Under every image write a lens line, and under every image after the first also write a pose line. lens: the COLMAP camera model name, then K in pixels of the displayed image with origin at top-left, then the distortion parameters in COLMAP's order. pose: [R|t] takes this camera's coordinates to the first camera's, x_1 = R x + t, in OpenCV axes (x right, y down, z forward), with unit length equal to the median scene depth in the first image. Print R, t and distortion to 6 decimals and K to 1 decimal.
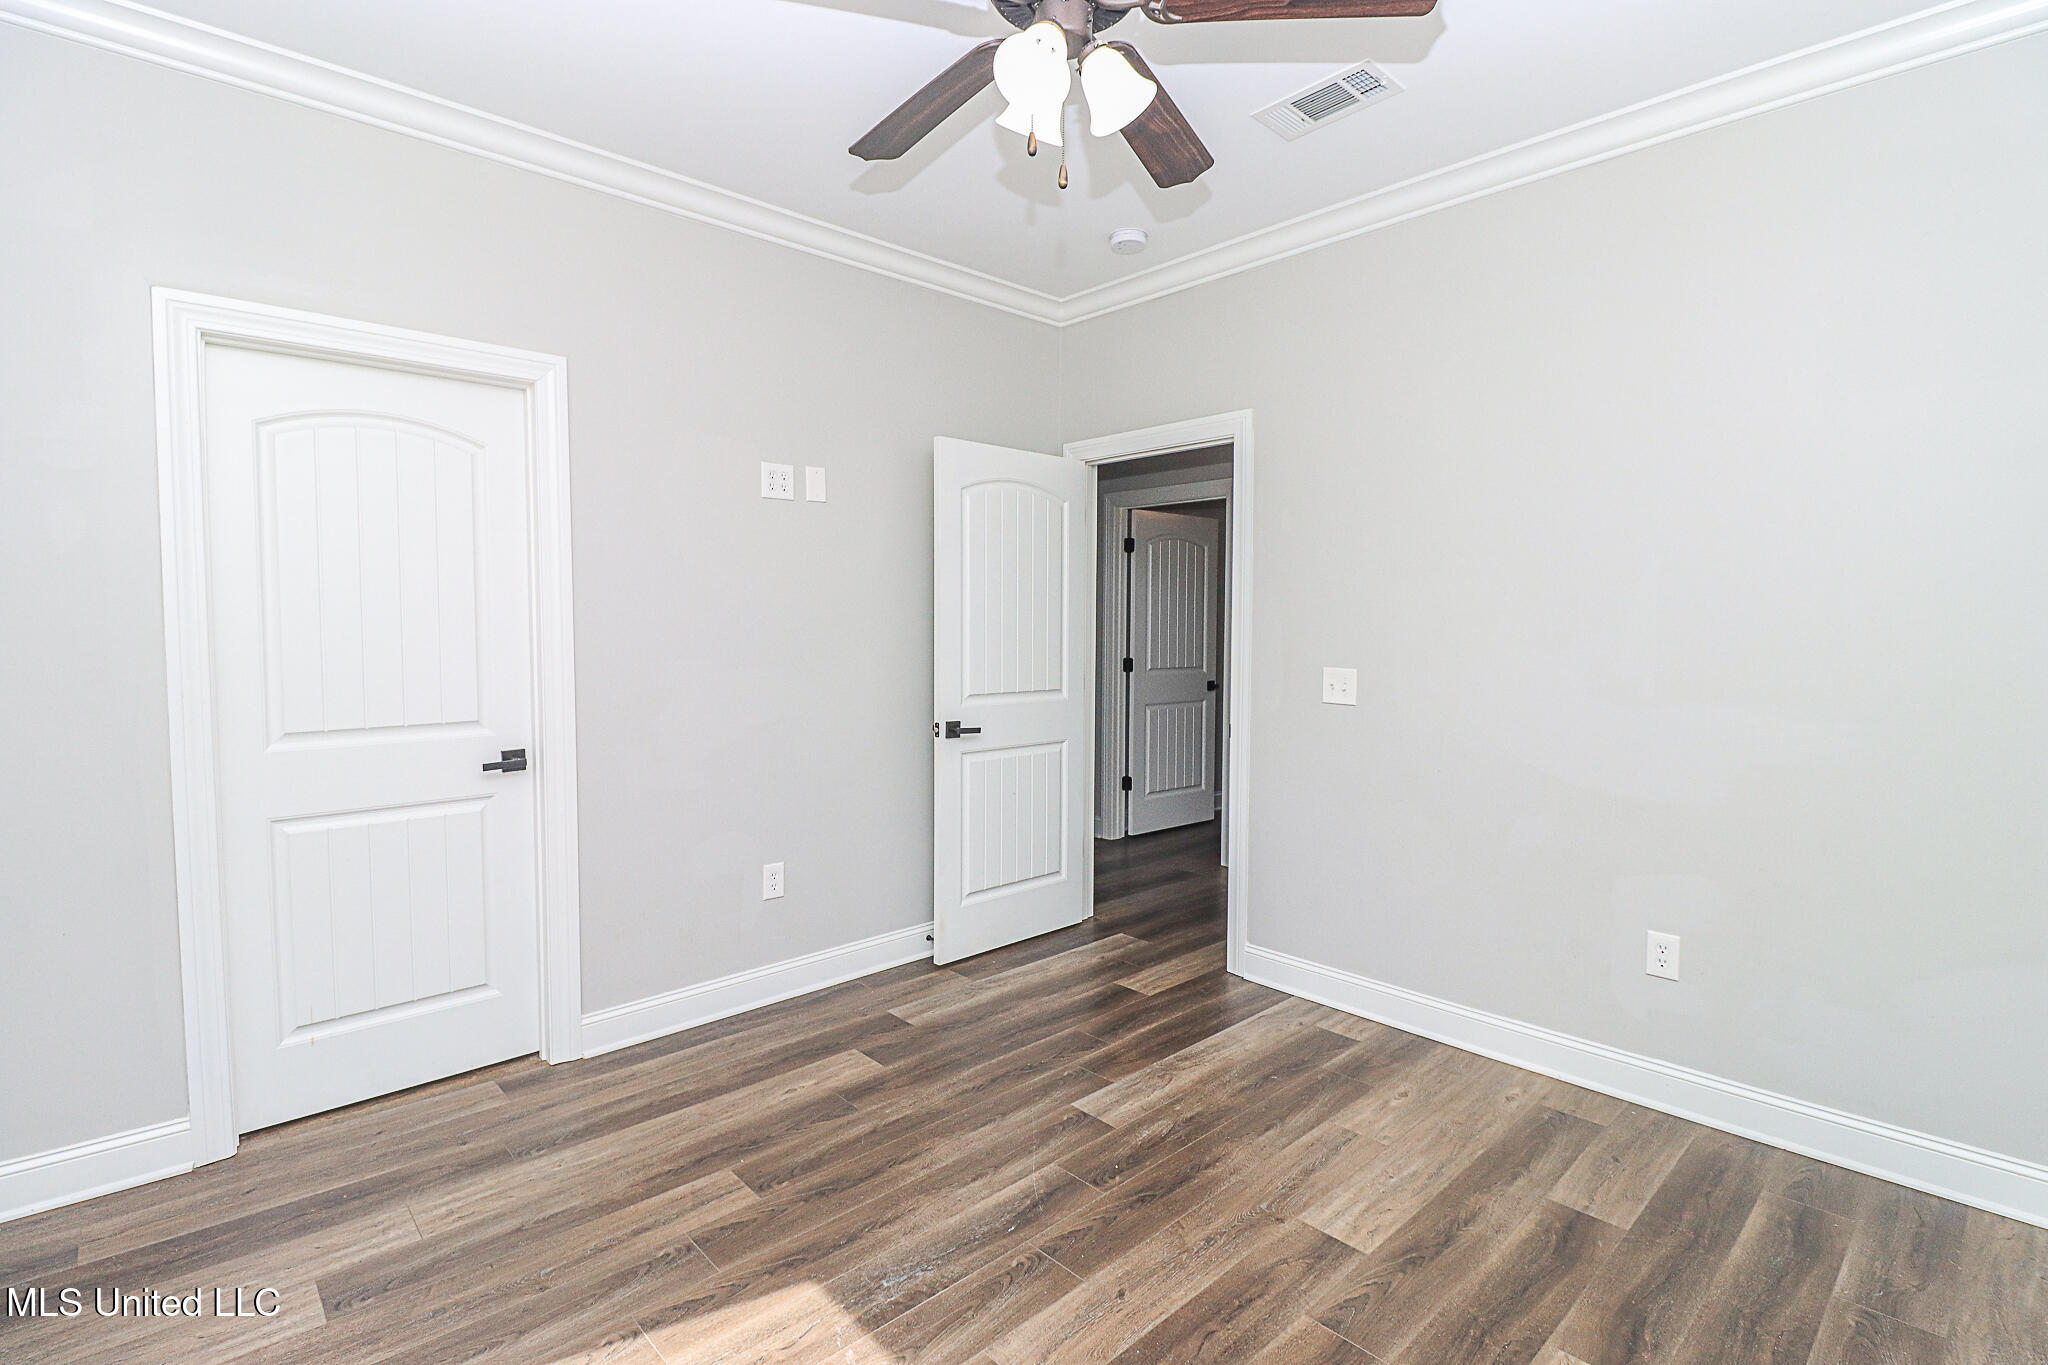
lens RADIAL K [[974.4, 0, 1026.7], [0, 974.4, 660.1], [0, 0, 1]] dist [0.001409, -0.013450]
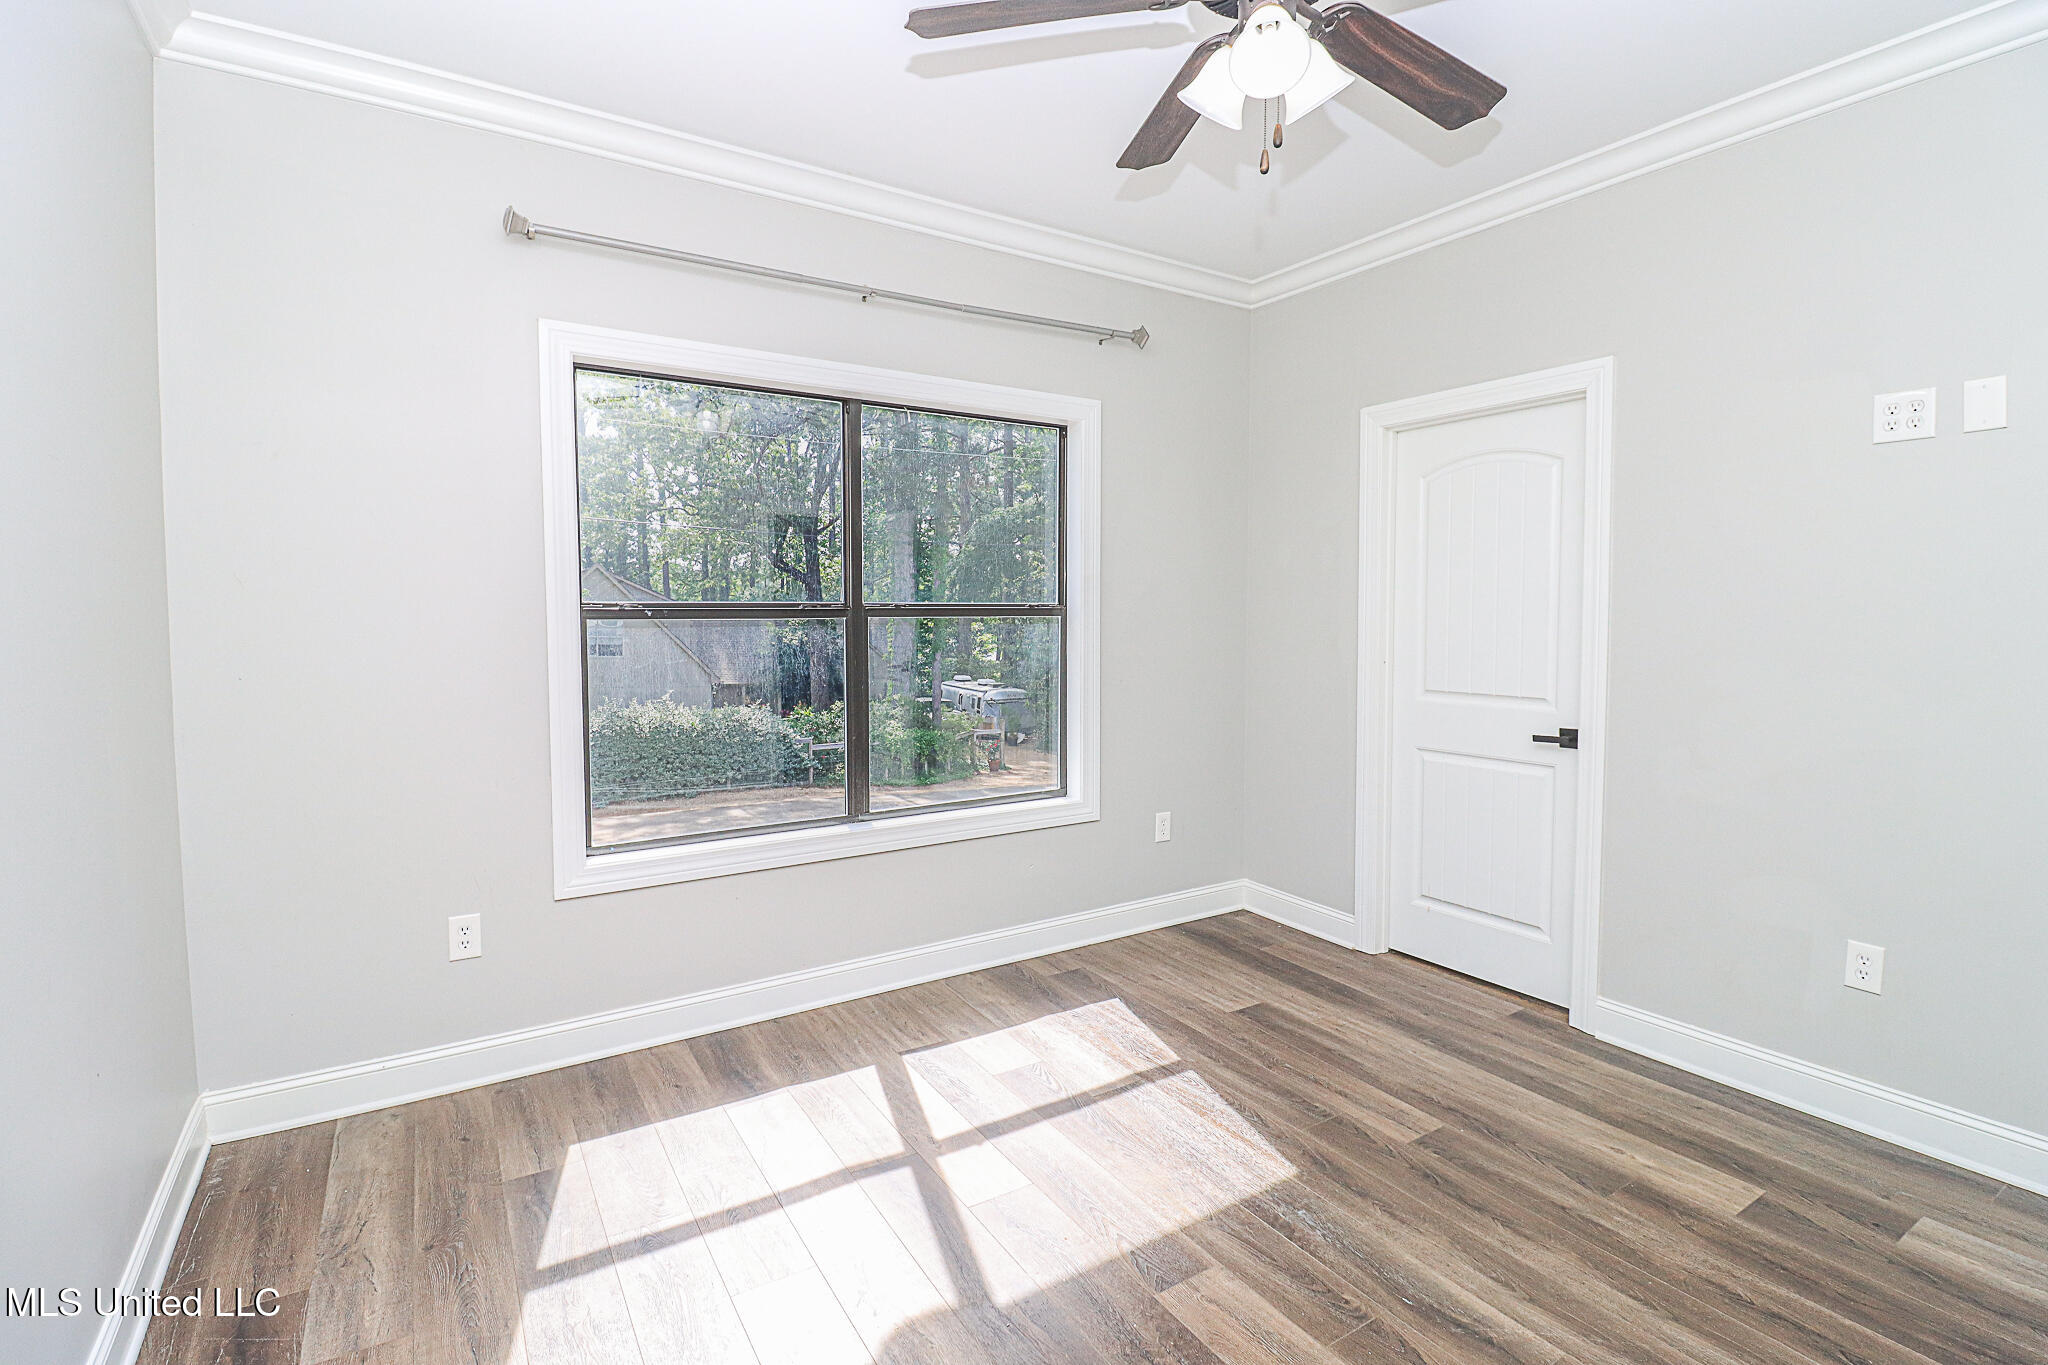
lens RADIAL K [[957.2, 0, 1016.7], [0, 957.2, 658.5], [0, 0, 1]] dist [0.000643, -0.012763]
pose [[-0.197104, 0.045818, -0.979311, 0.825157], [-0.040756, 0.997661, 0.054880, -0.026179], [0.979535, 0.050730, -0.194776, 0.751471]]
